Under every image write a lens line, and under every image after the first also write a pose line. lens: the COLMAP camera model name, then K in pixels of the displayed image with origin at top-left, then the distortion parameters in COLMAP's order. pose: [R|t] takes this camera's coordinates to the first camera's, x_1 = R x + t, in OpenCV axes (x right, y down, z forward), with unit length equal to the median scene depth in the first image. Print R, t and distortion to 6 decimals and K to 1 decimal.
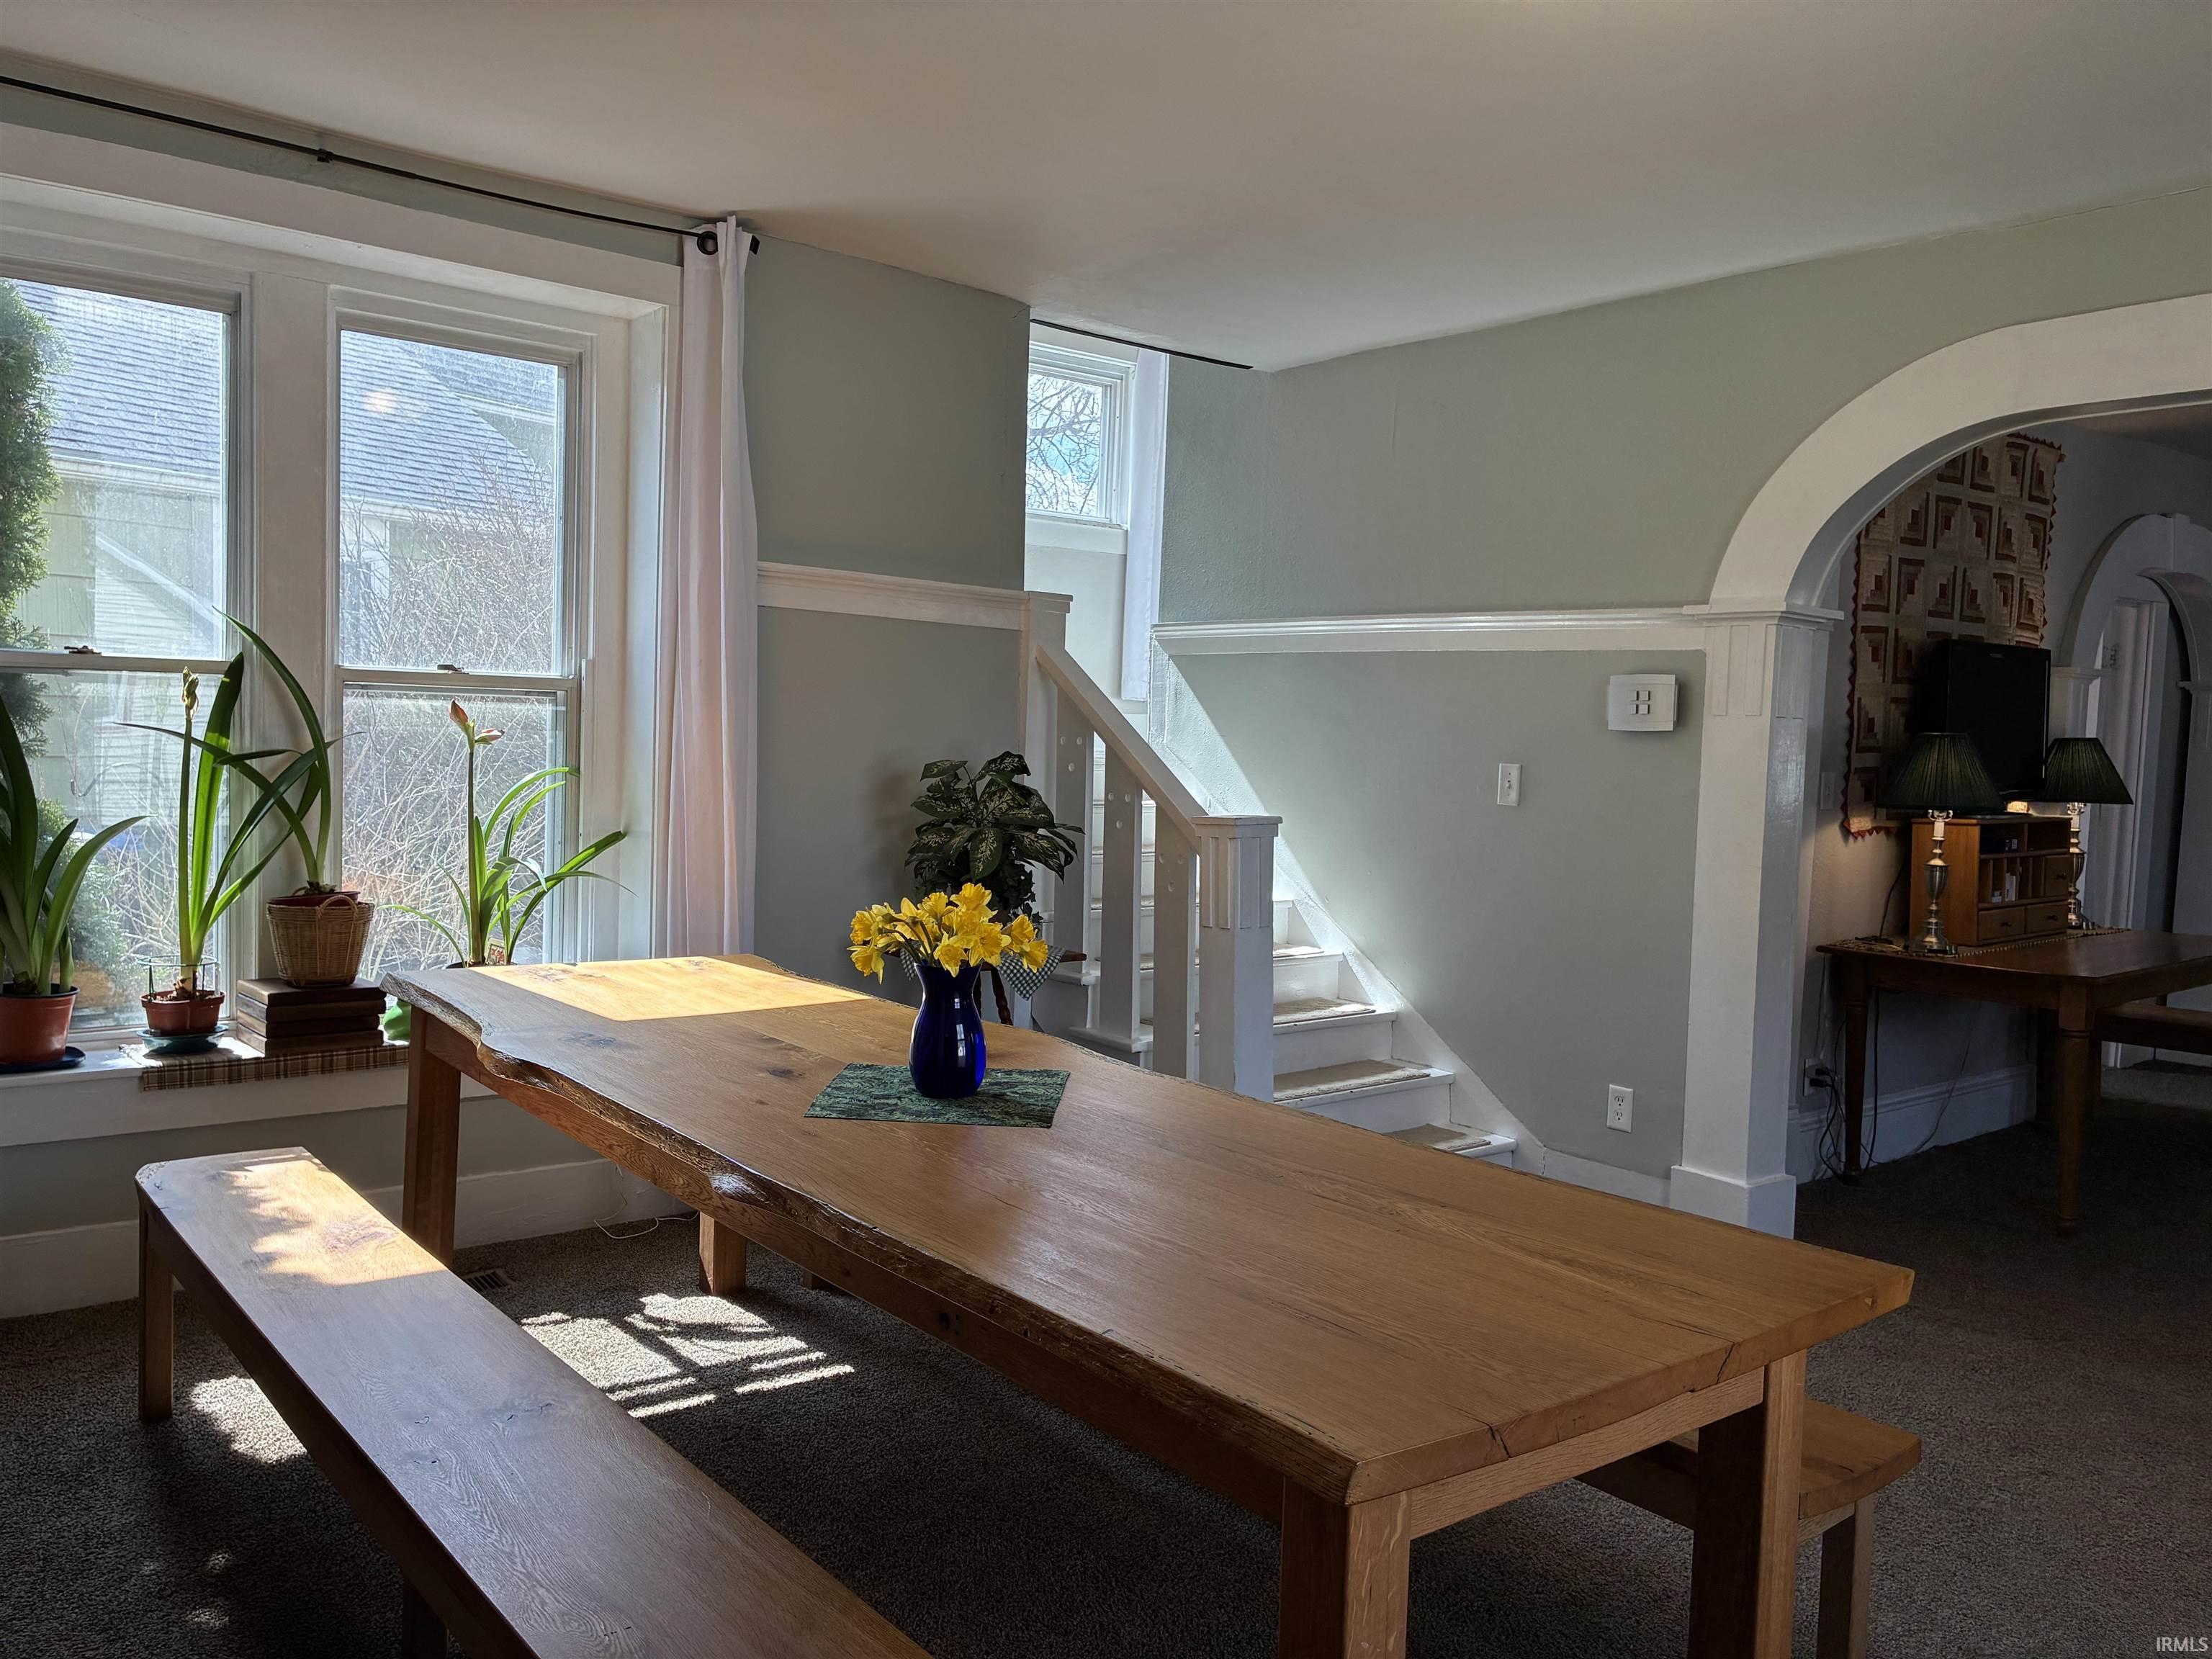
lens RADIAL K [[1648.3, 0, 1106.0], [0, 1648.3, 829.5], [0, 0, 1]] dist [0.003404, -0.002126]
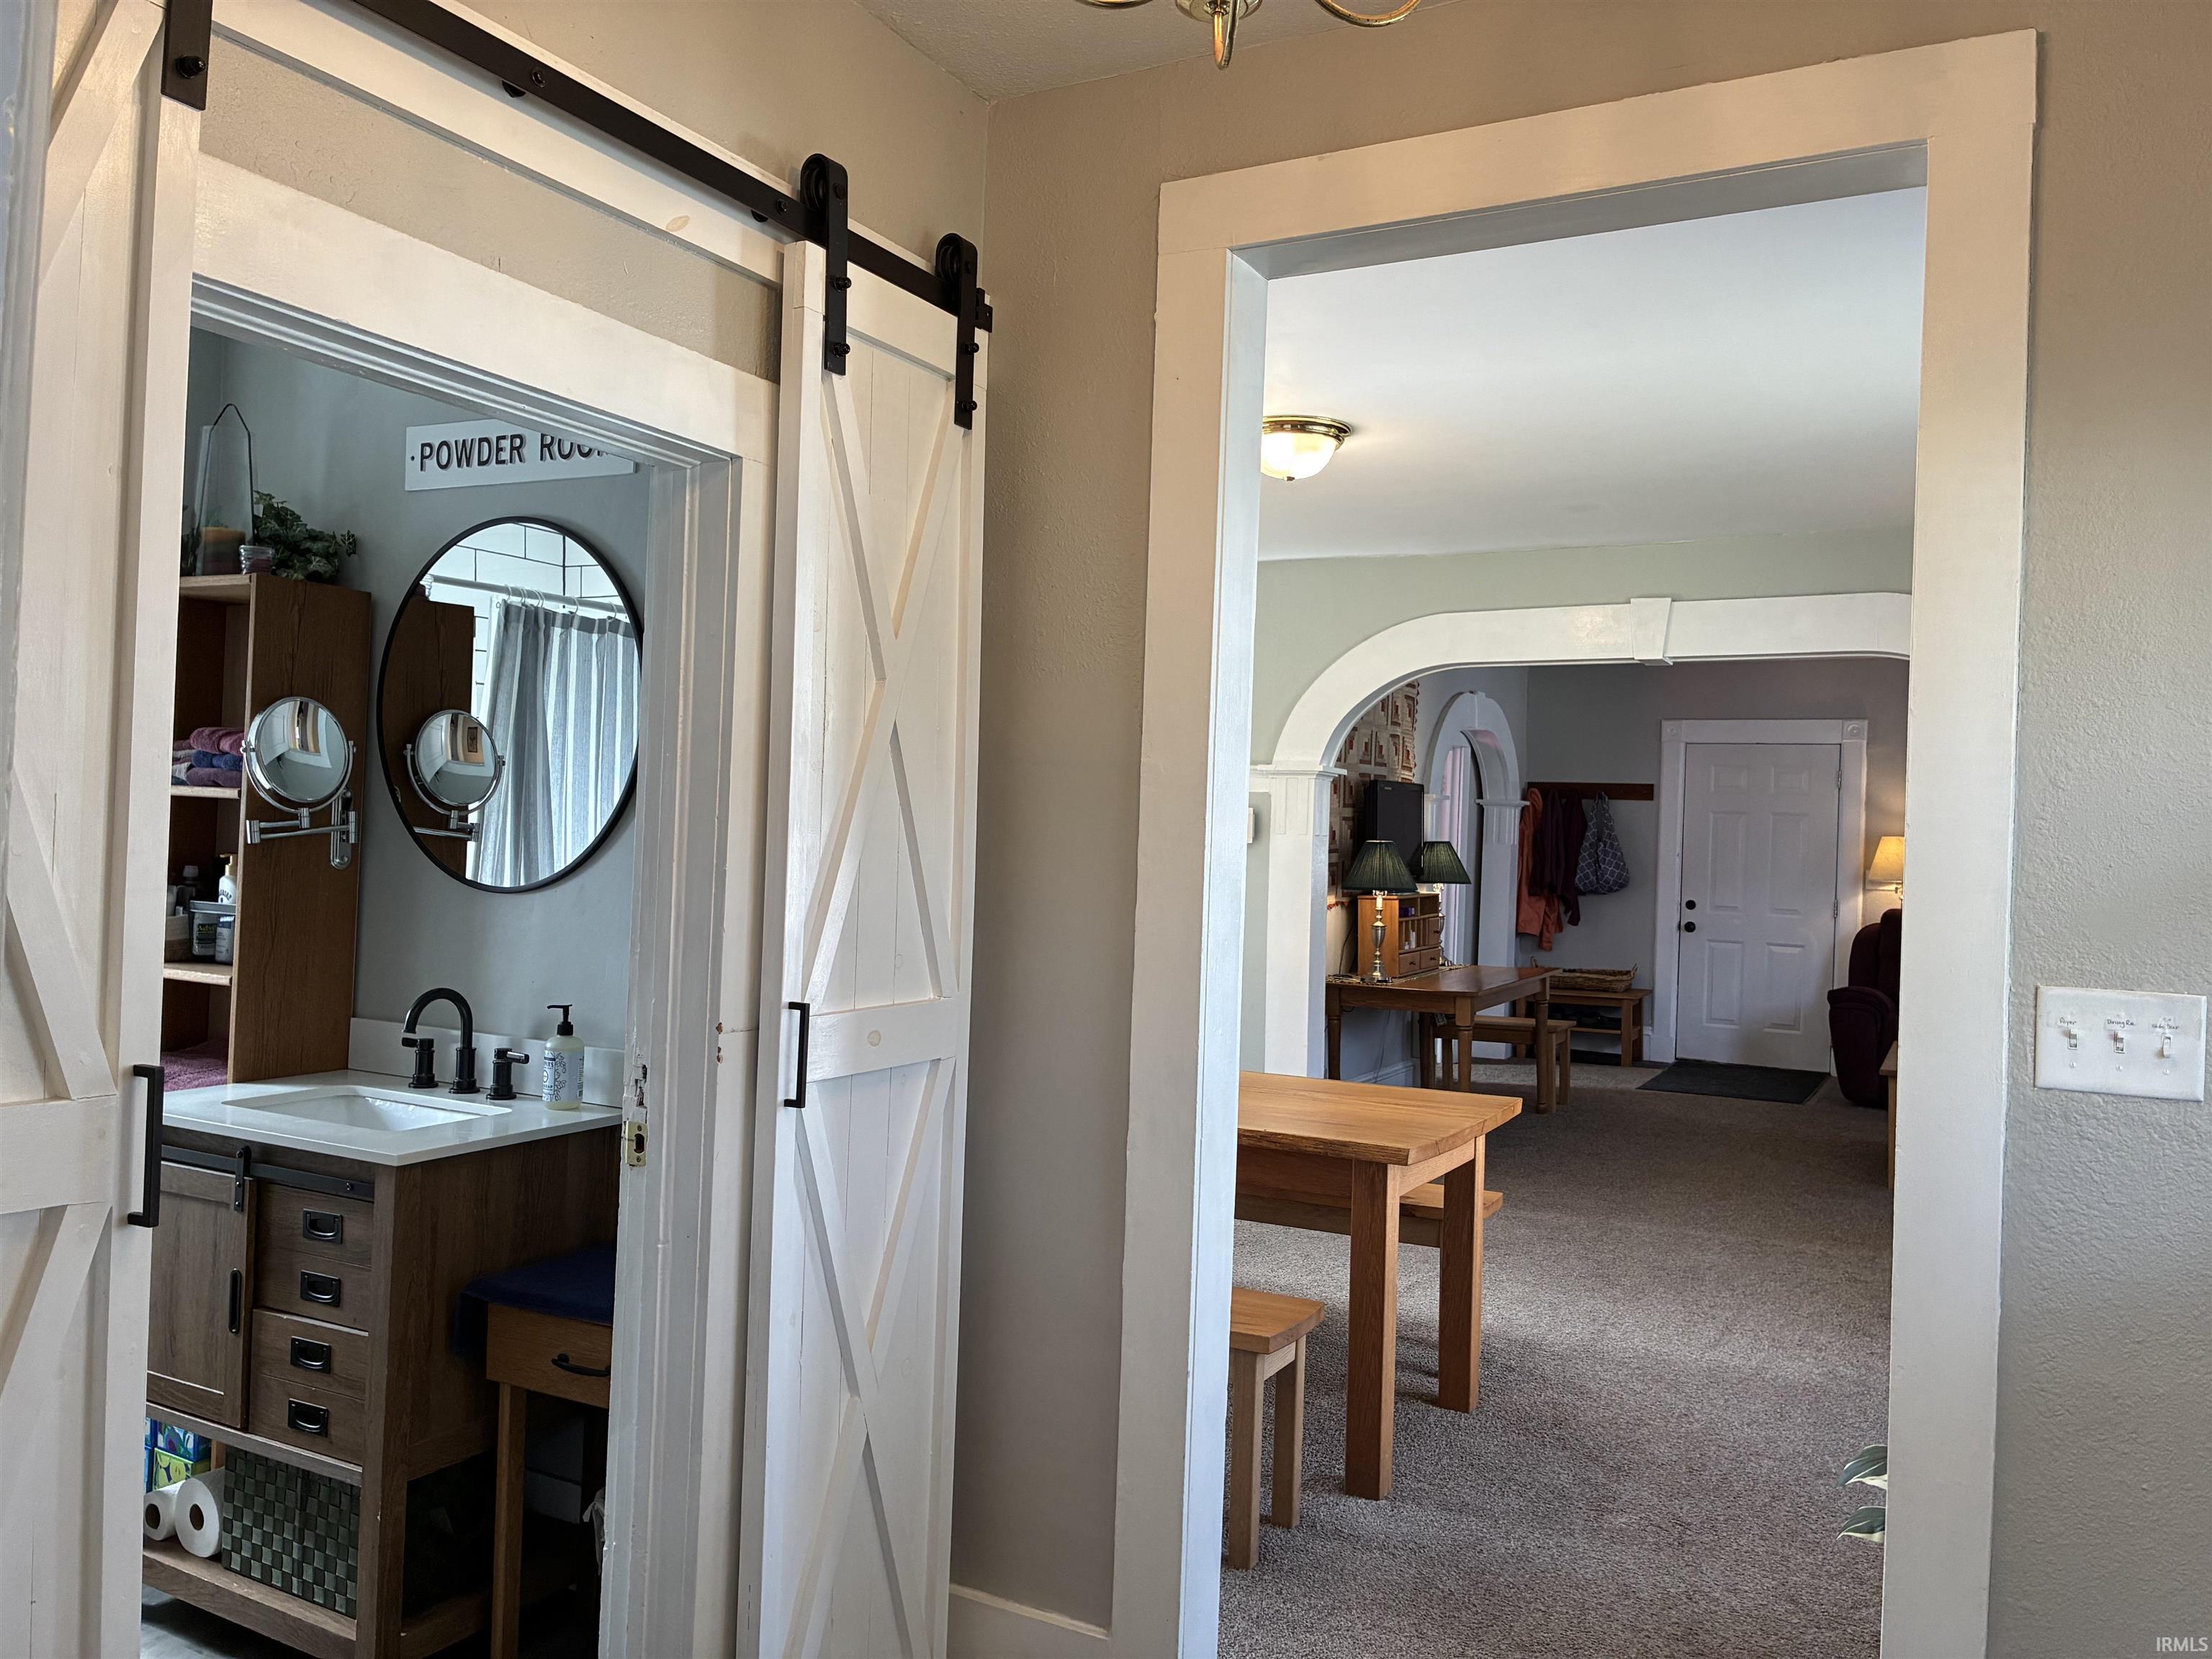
lens RADIAL K [[1661.2, 0, 1117.1], [0, 1661.2, 818.0], [0, 0, 1]] dist [0.018896, -0.035835]
pose [[0.917093, -0.000593, 0.398672, -0.349393], [0.023218, 0.998381, -0.051925, -0.004257], [-0.397996, 0.056877, 0.915622, -0.345625]]
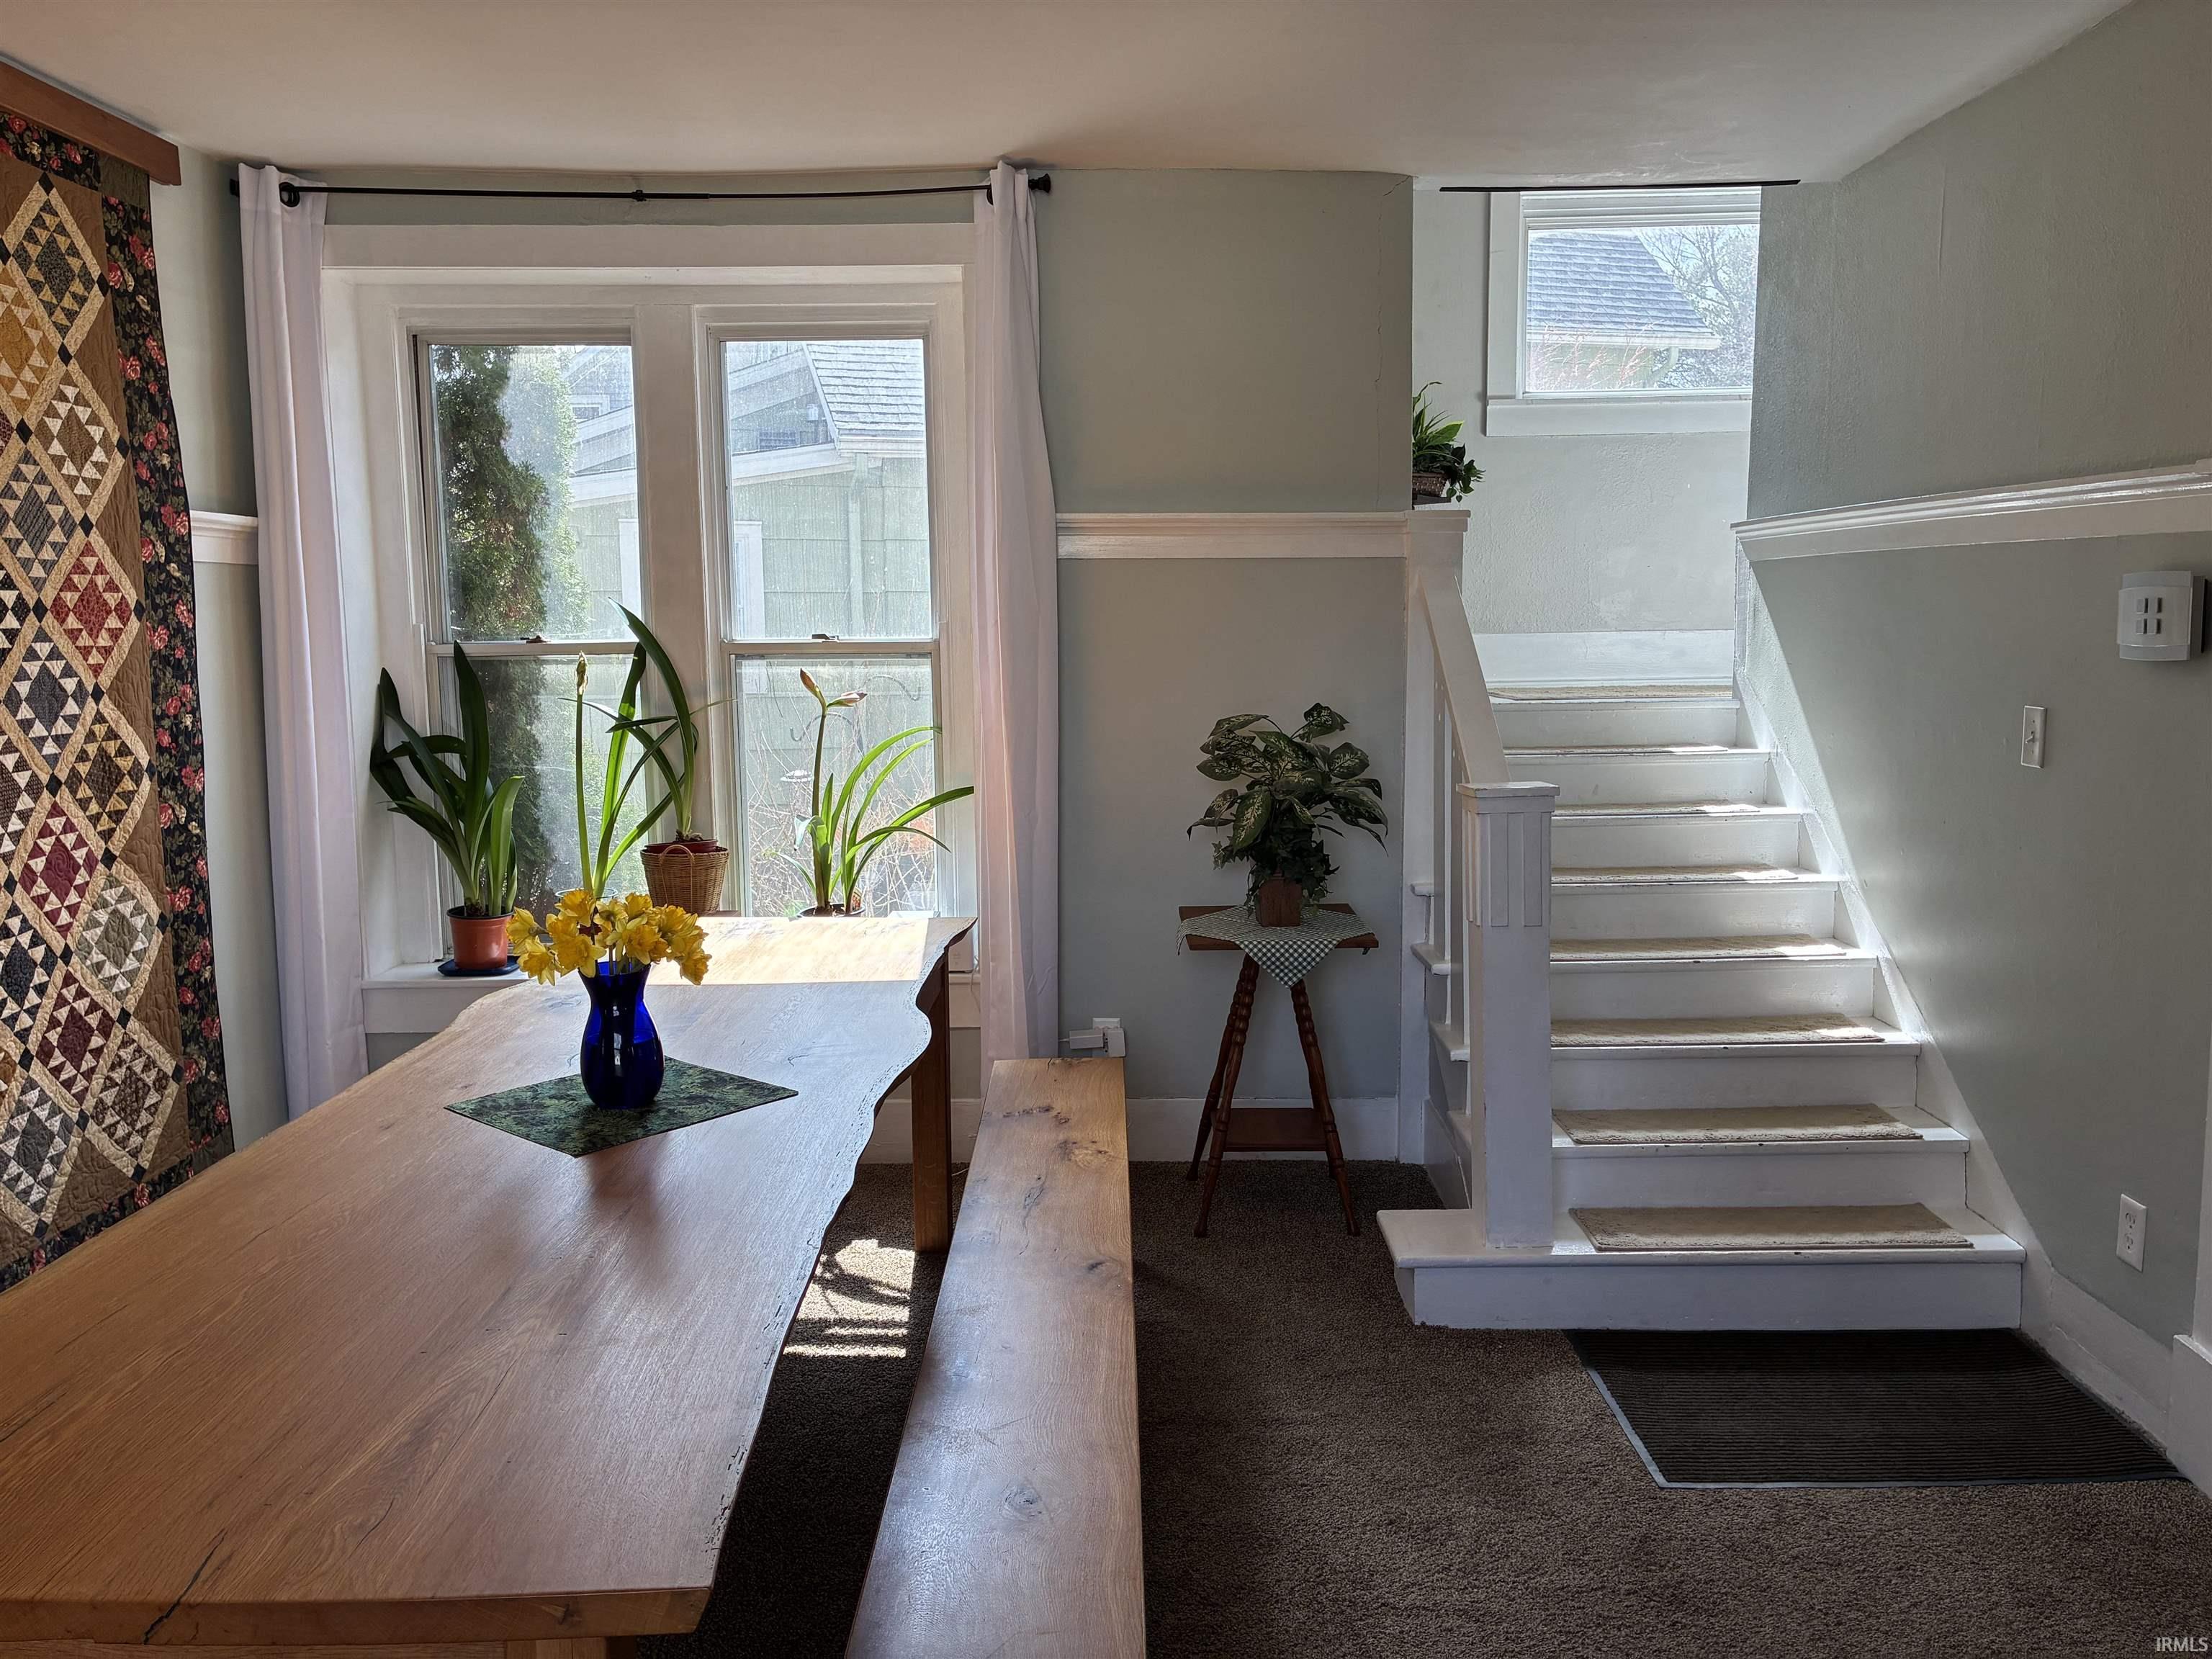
lens RADIAL K [[1661.2, 0, 1117.1], [0, 1661.2, 818.0], [0, 0, 1]] dist [0.018896, -0.035835]
pose [[0.781202, 0.031474, -0.623485, 0.368578], [0.000453, 0.998699, 0.050983, -0.028197], [0.624279, -0.040110, 0.780171, 0.212157]]
